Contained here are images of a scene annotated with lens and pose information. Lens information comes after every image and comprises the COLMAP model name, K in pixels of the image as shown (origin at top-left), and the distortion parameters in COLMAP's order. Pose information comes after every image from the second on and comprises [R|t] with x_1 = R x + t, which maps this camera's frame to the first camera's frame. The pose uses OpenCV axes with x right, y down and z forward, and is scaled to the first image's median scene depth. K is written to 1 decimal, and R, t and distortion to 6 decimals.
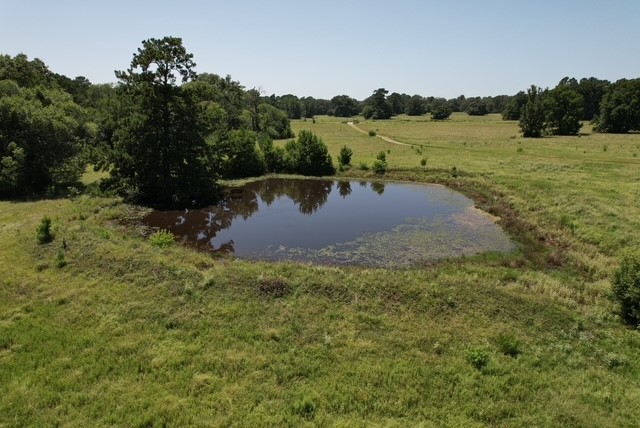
lens RADIAL K [[407.9, 0, 317.7], [0, 407.9, 214.2], [0, 0, 1]] dist [-0.031934, 0.040107]
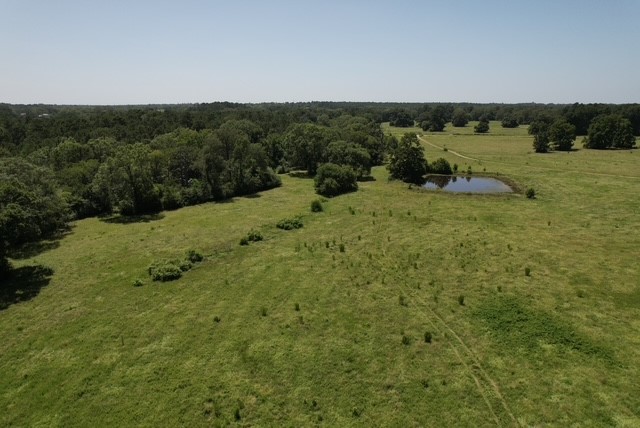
lens RADIAL K [[407.9, 0, 322.7], [0, 407.9, 213.4], [0, 0, 1]] dist [-0.031934, 0.040107]
pose [[0.998190, 0.014150, -0.058444, -0.633422], [-0.013748, 0.999879, 0.007278, 0.149994], [0.058540, -0.006461, 0.998264, -1.689290]]
